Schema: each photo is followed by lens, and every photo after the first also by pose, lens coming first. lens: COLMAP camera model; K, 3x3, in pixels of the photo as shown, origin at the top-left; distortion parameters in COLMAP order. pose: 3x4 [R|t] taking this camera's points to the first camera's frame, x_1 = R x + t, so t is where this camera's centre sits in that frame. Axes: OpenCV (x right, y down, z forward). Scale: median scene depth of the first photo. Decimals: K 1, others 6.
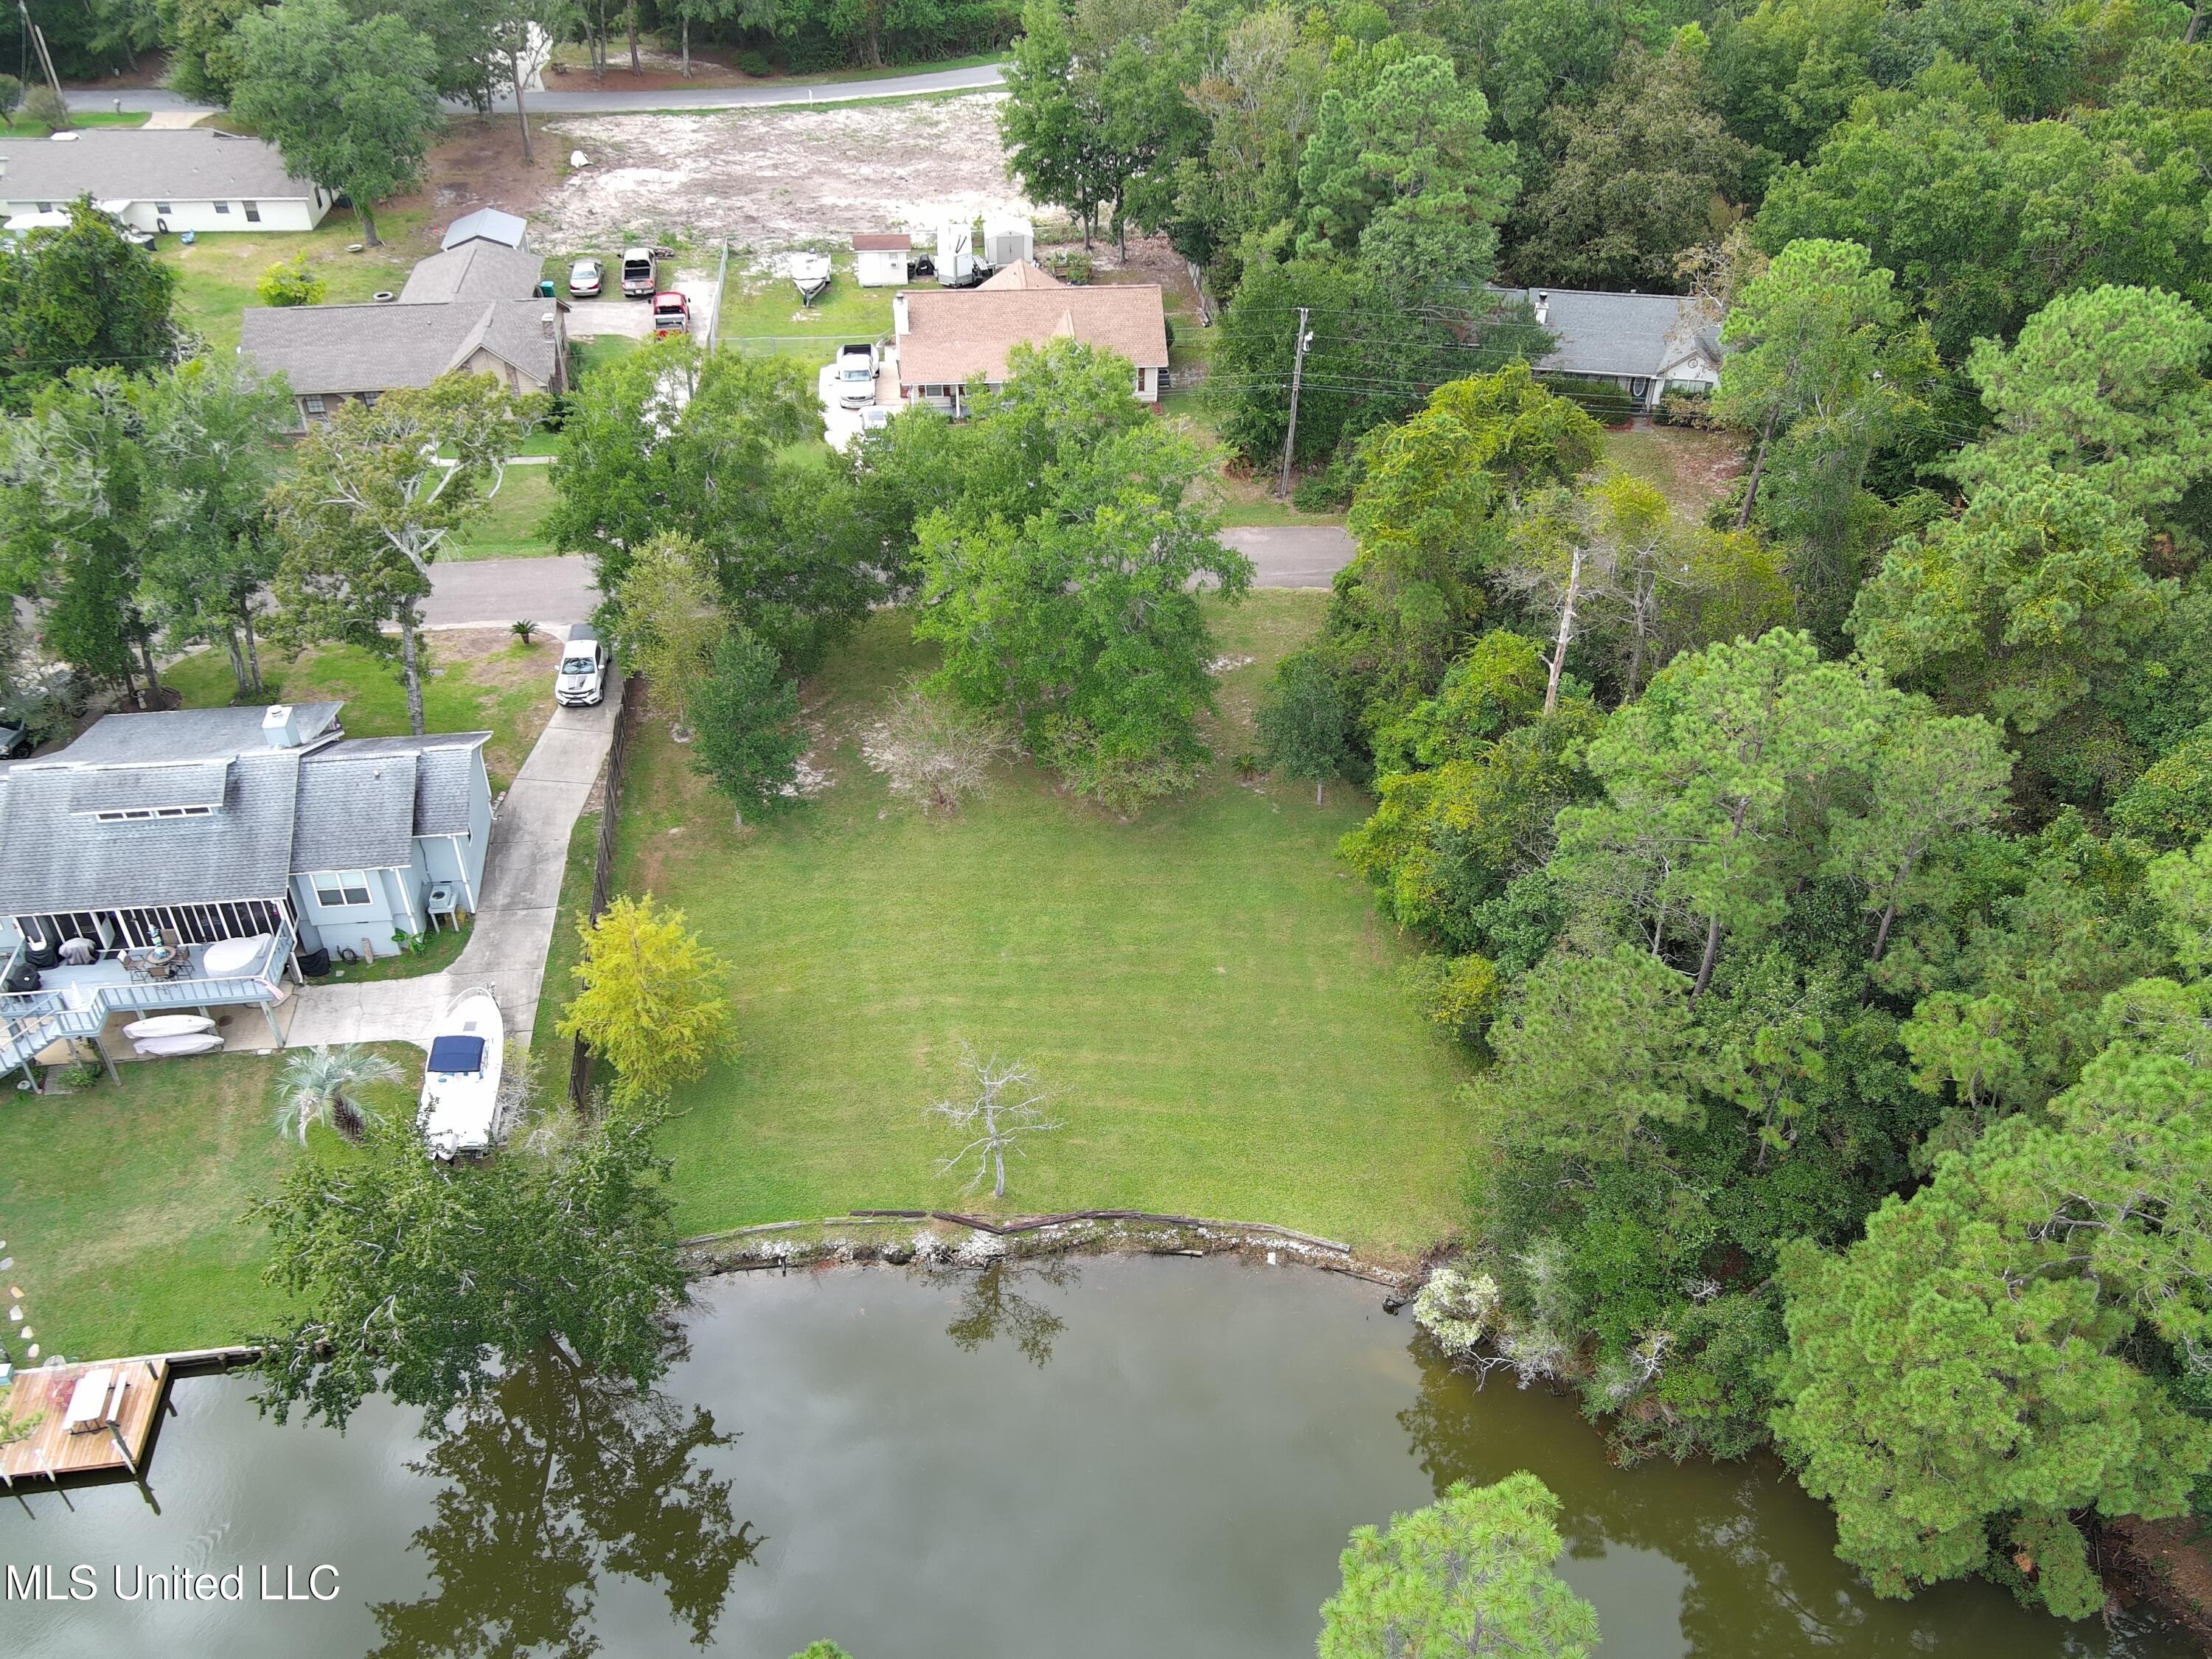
lens RADIAL K [[1780.3, 0, 1110.6], [0, 1780.3, 825.8], [0, 0, 1]] dist [0.028665, -0.058561]
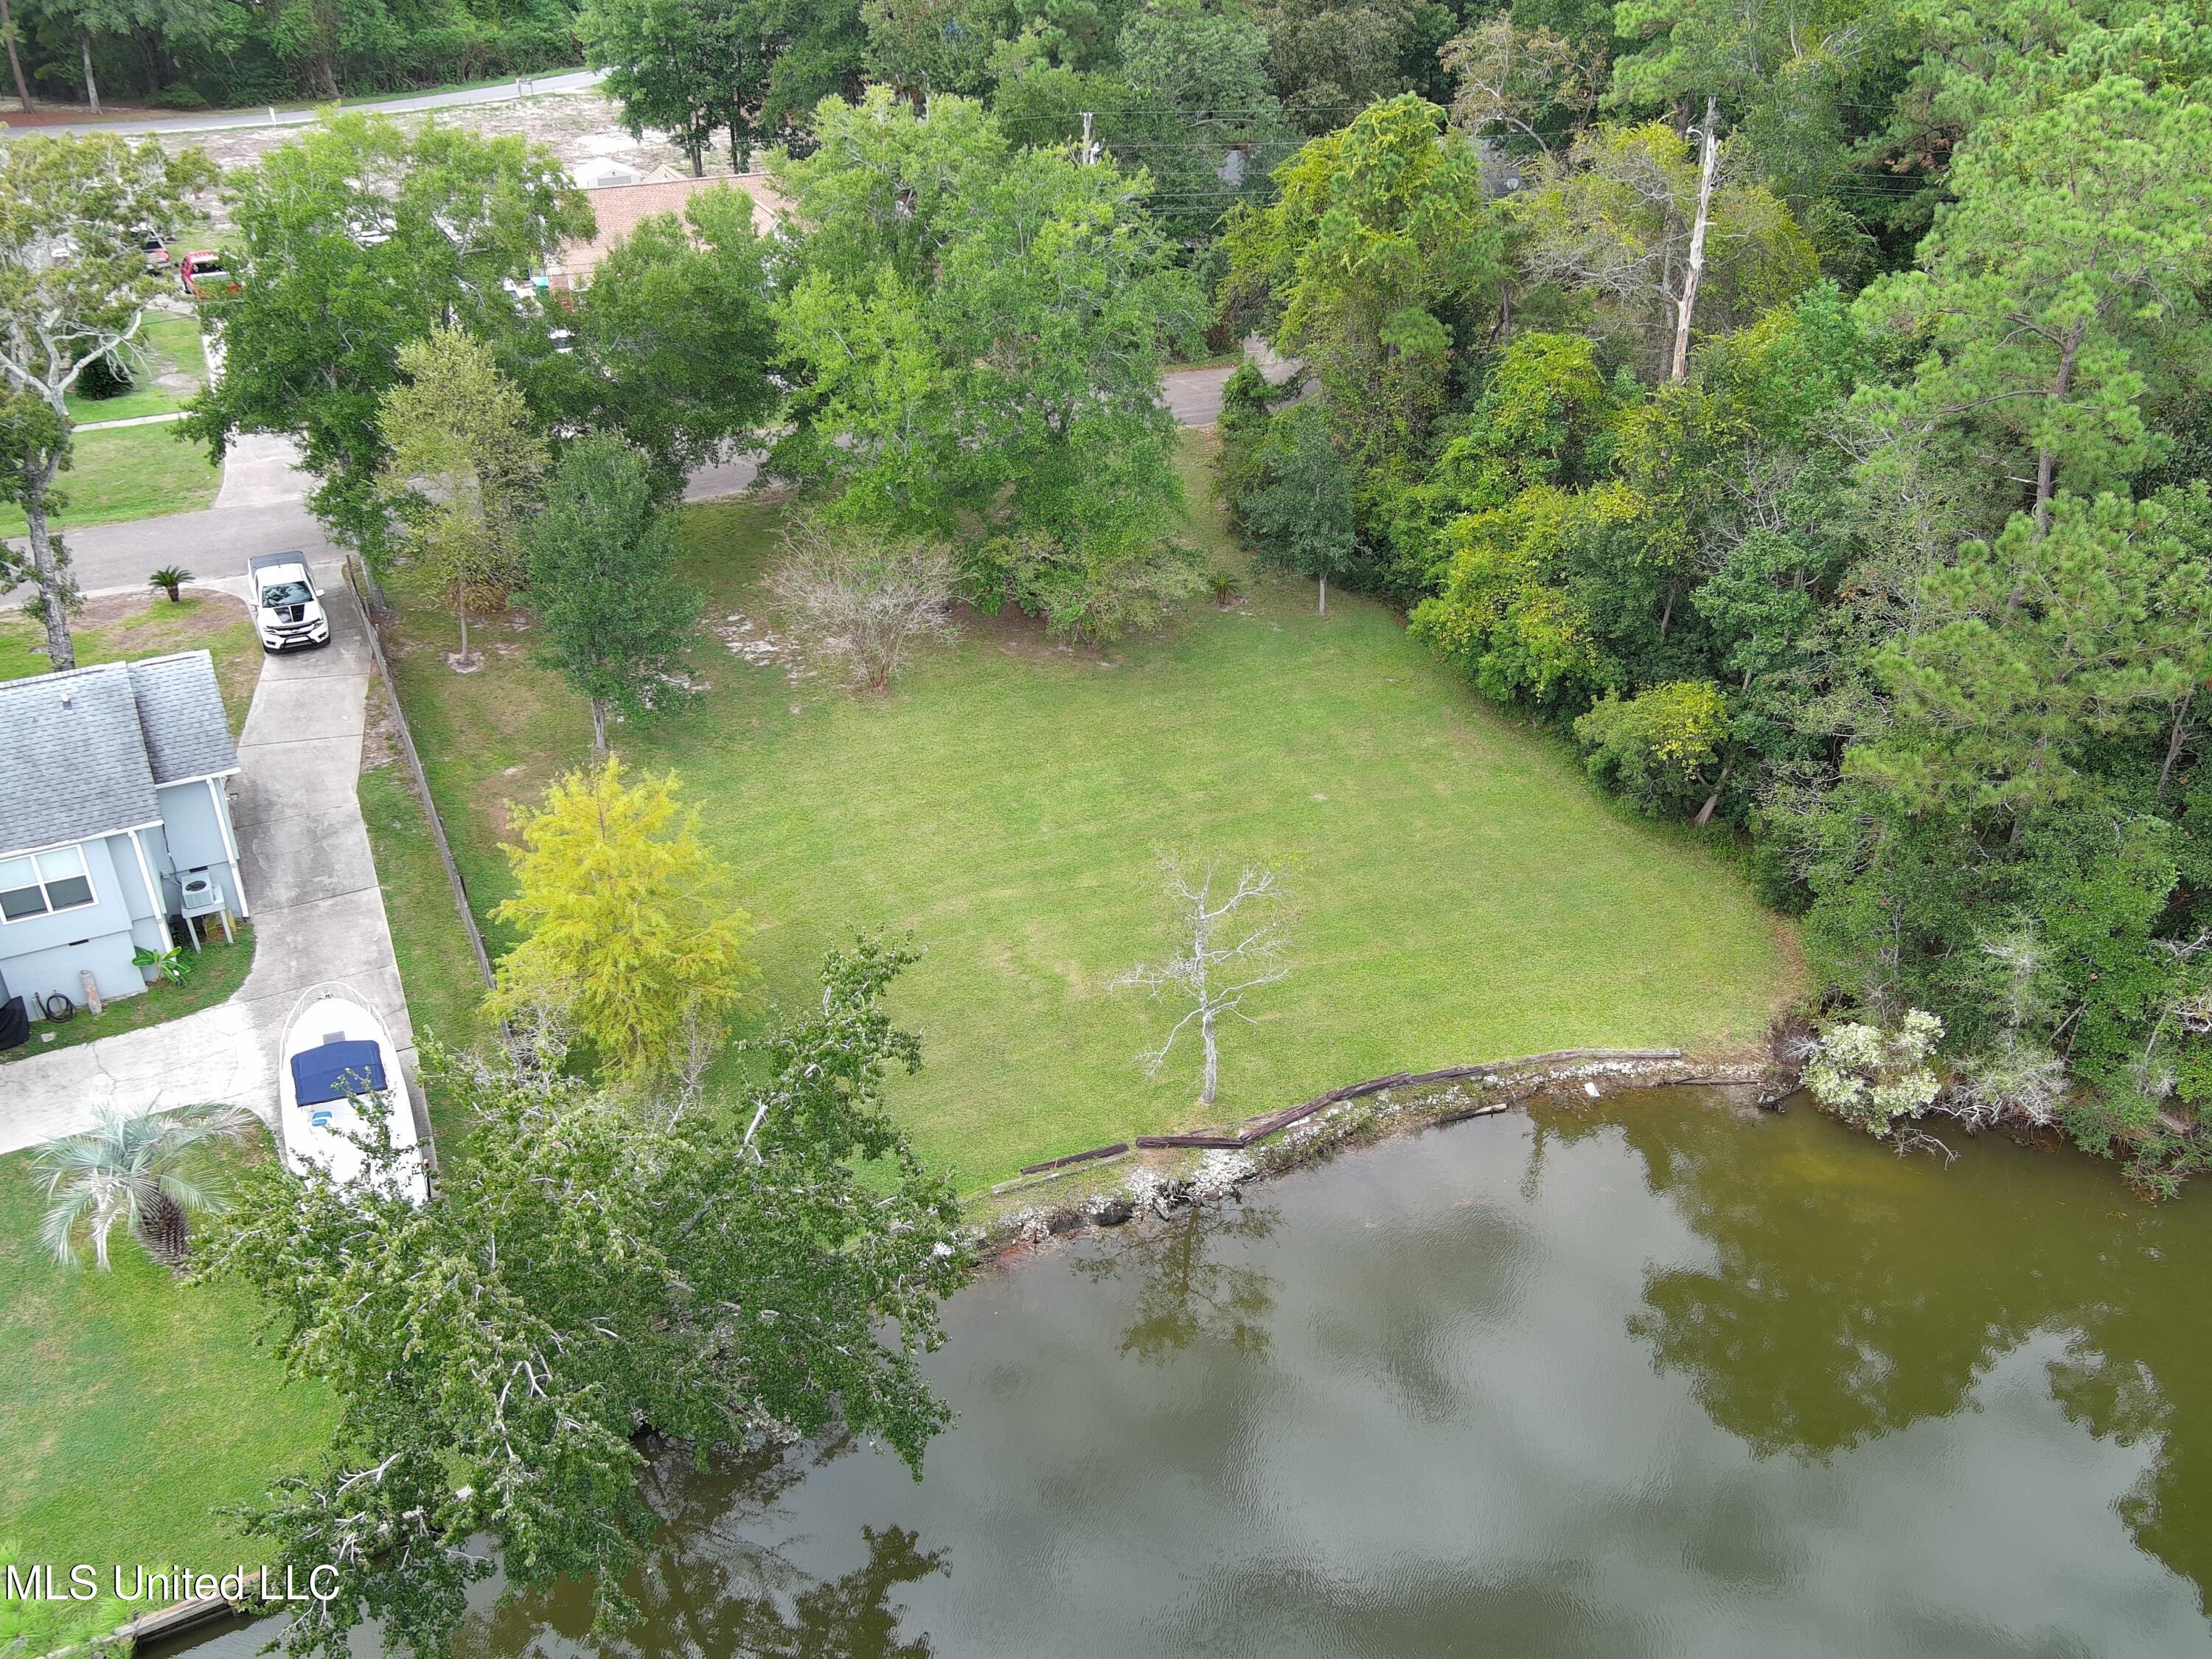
lens RADIAL K [[1797.3, 0, 1106.7], [0, 1797.3, 818.5], [0, 0, 1]] dist [0.010990, -0.017494]
pose [[0.936046, -0.182819, 0.300656, -0.267142], [0.213682, 0.974180, -0.072899, 0.132391], [-0.279566, 0.132482, 0.950942, 0.311328]]
